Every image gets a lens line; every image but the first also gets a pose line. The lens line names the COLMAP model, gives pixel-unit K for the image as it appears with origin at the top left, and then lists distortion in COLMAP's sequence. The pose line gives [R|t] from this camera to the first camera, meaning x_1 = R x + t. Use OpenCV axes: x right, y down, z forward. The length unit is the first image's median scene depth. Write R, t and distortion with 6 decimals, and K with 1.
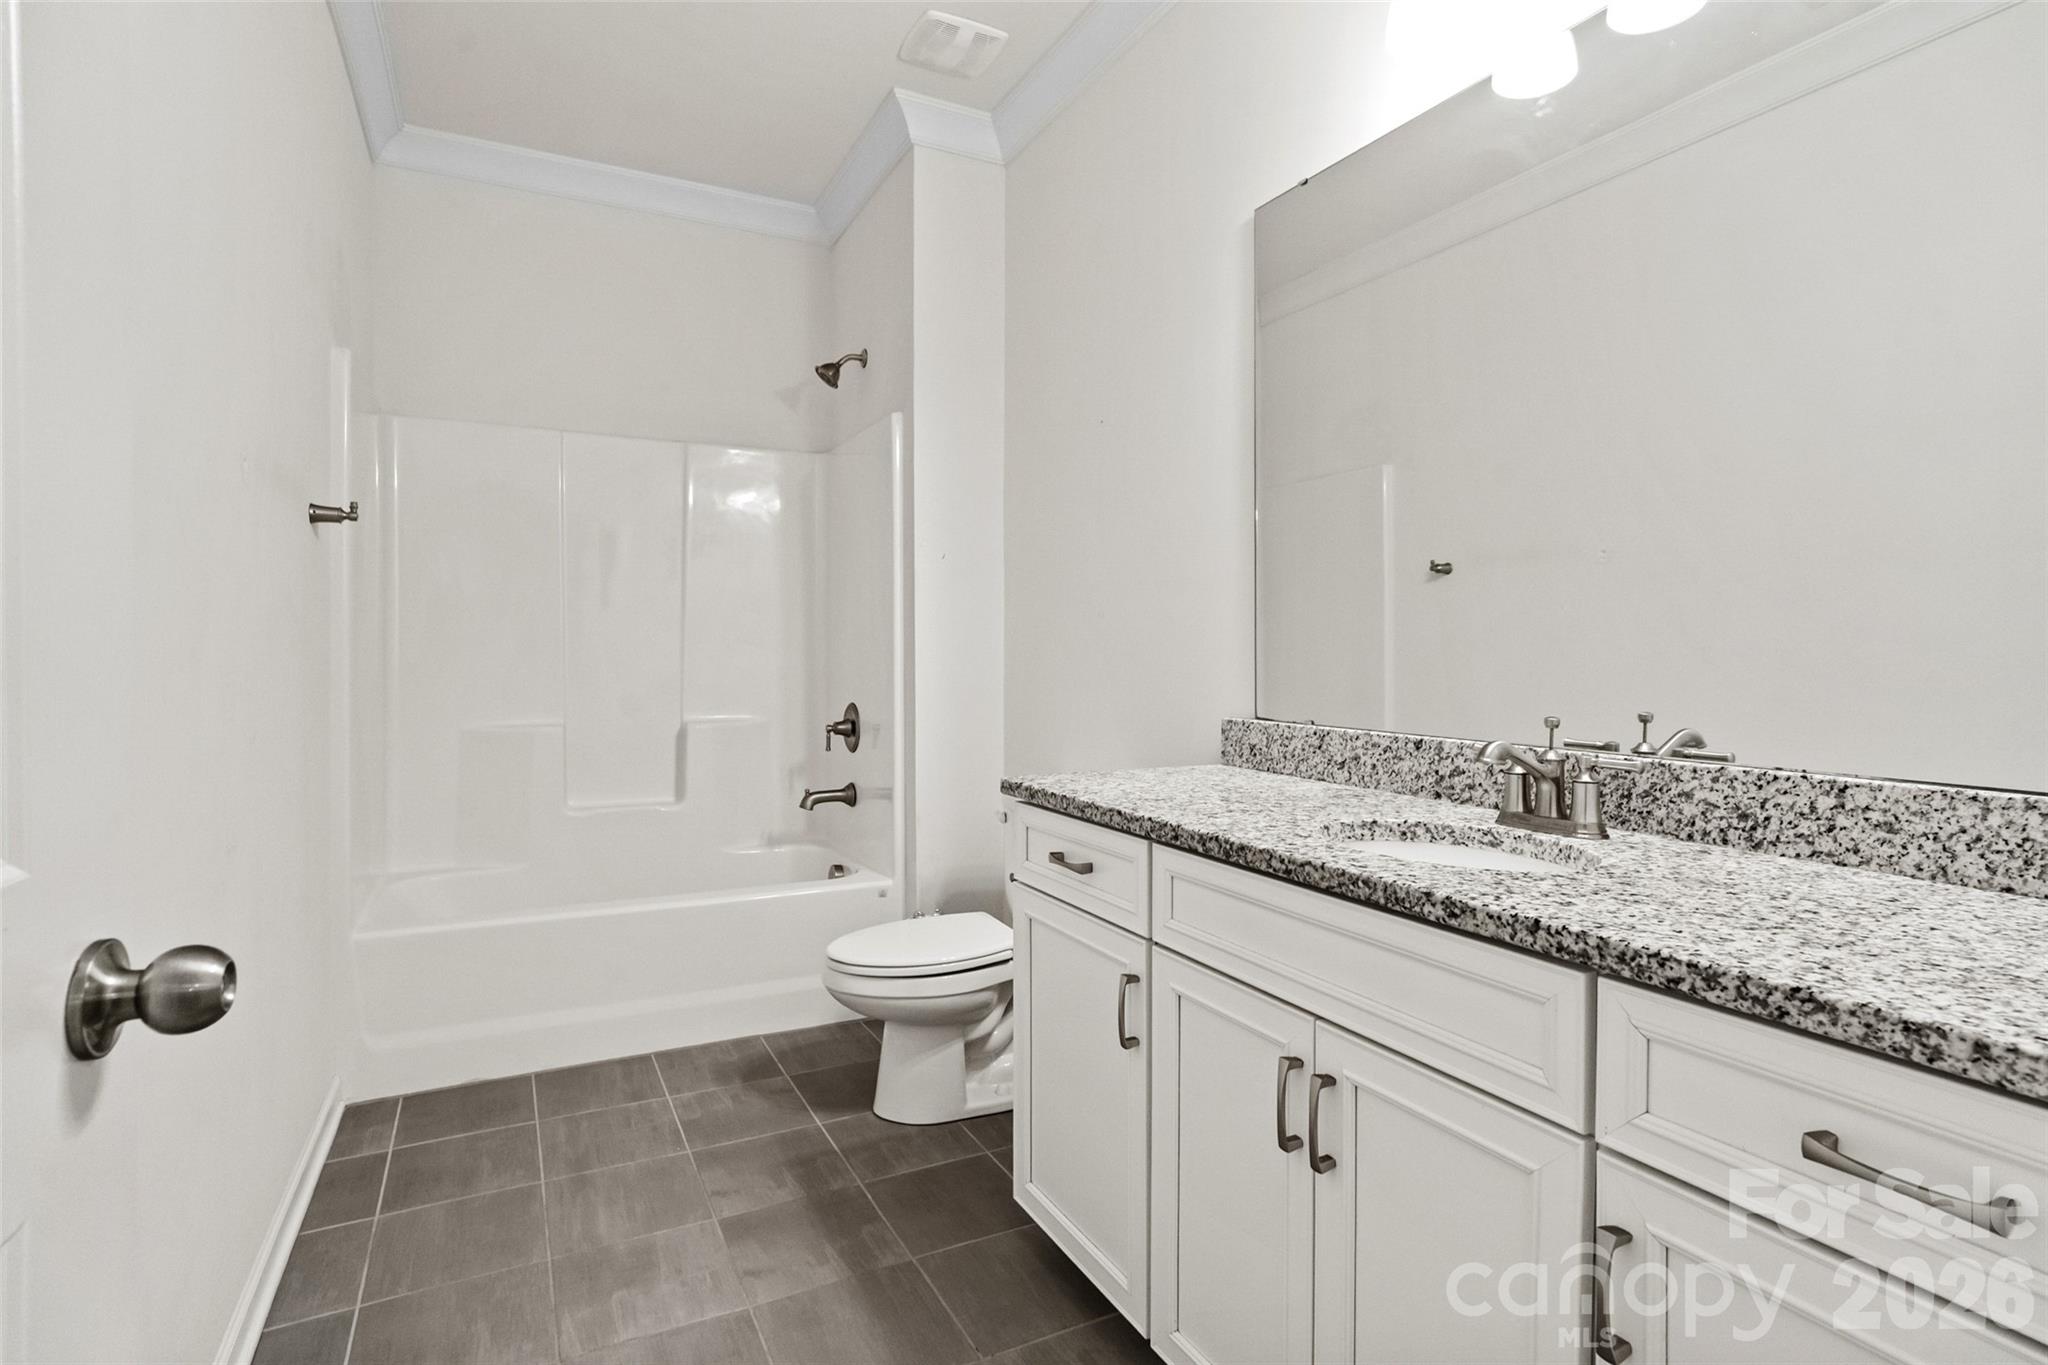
lens RADIAL K [[990.7, 0, 1021.2], [0, 990.7, 663.9], [0, 0, 1]] dist [-0.014512, 0.006580]
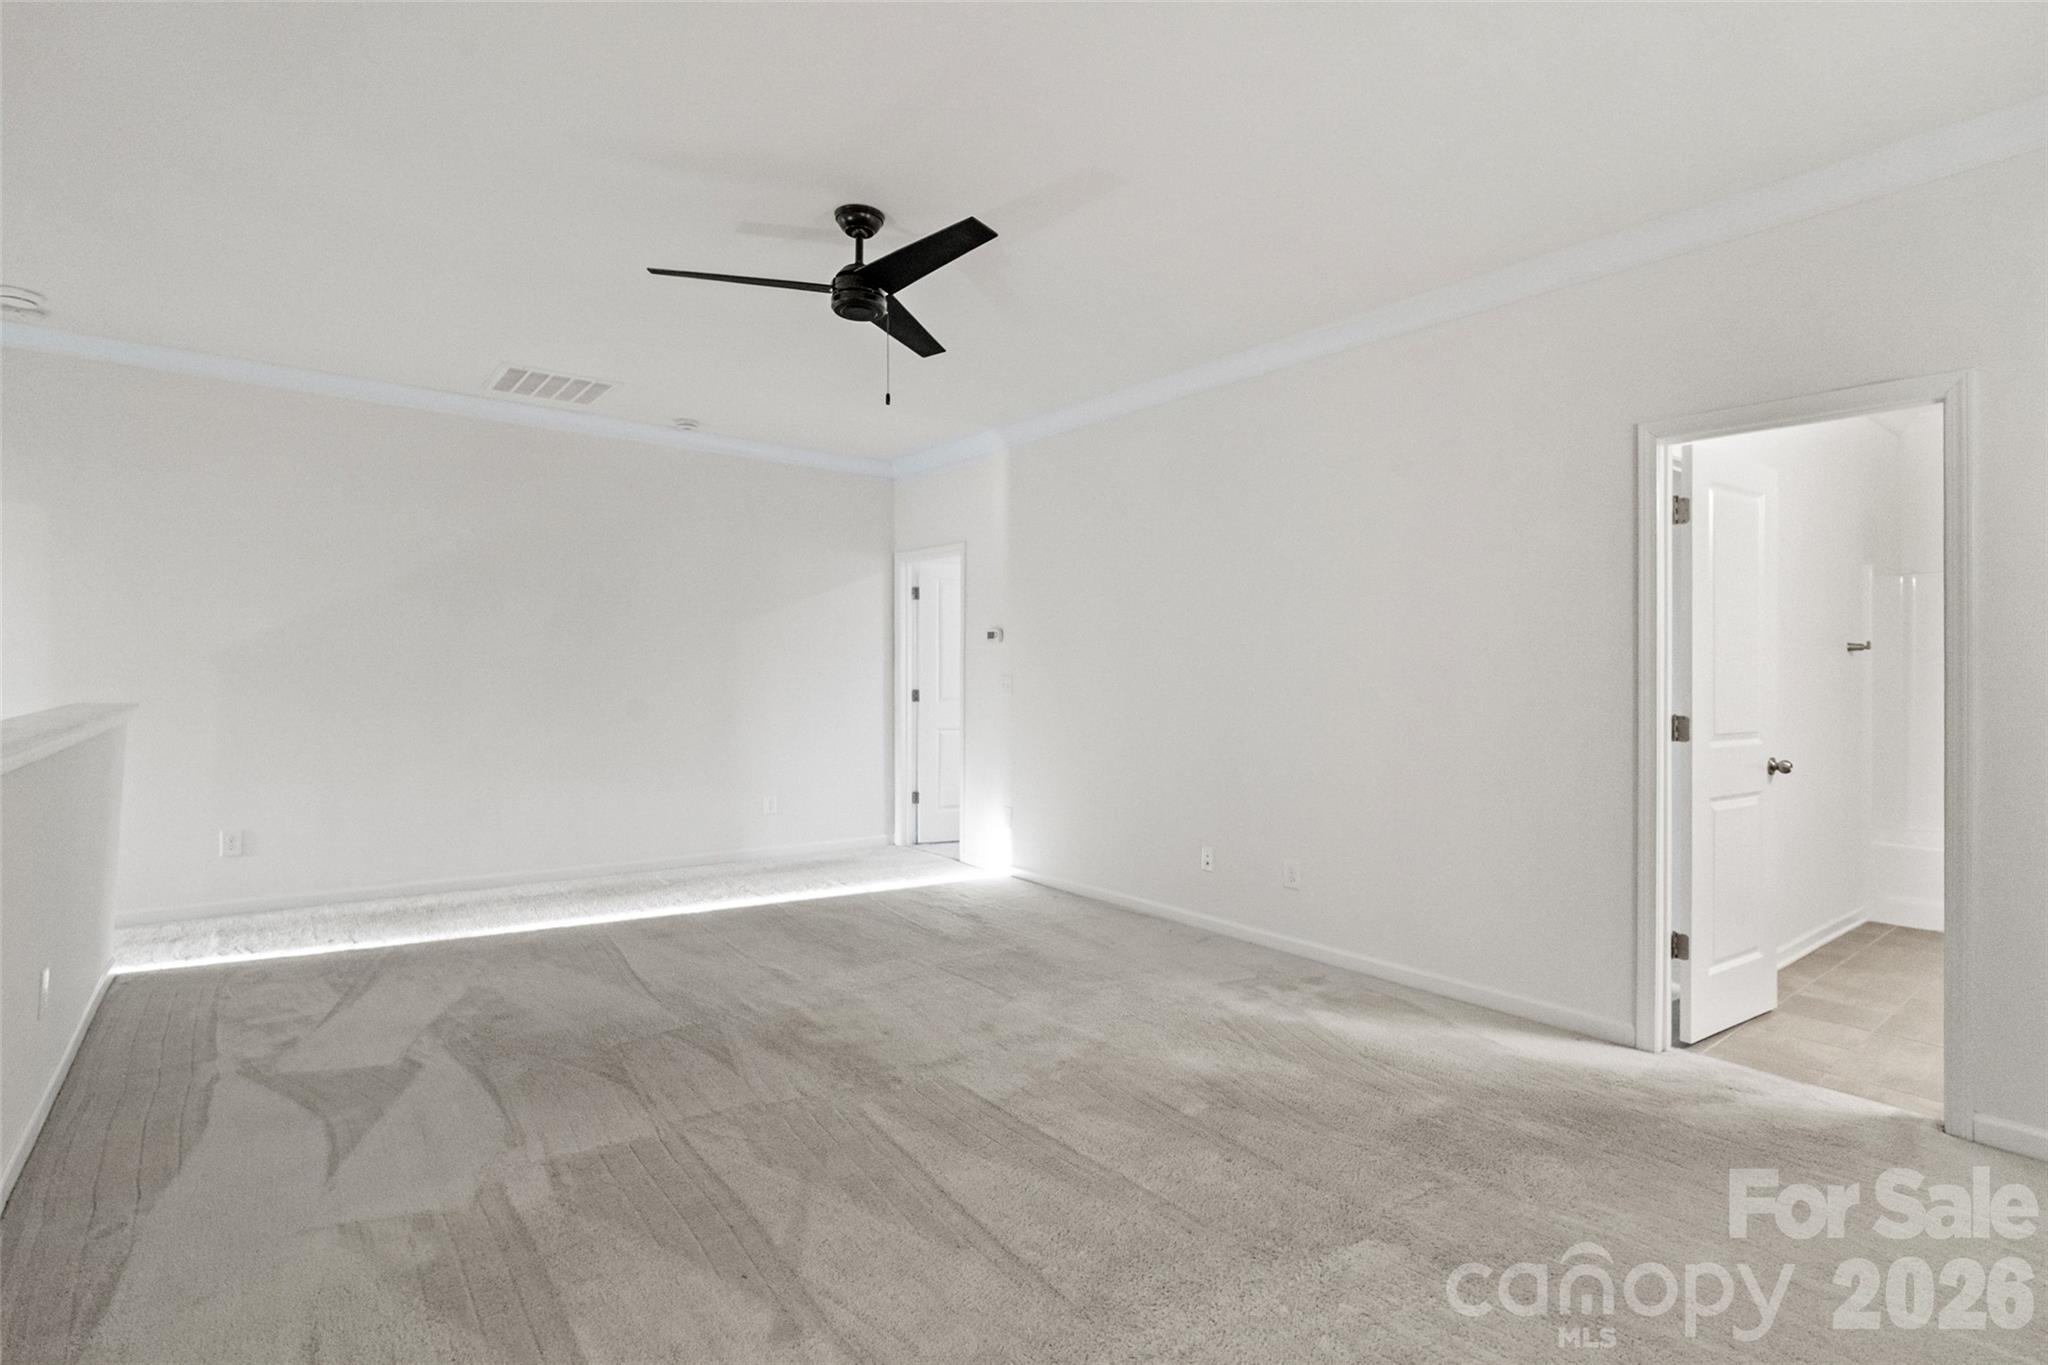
lens RADIAL K [[990.7, 0, 1019.8], [0, 990.7, 683.5], [0, 0, 1]] dist [-0.014512, 0.006580]
pose [[0.182670, -0.004136, -0.983166, 0.647459], [-0.014425, 0.999872, -0.006886, -0.013247], [0.983069, 0.015440, 0.182587, -0.722996]]
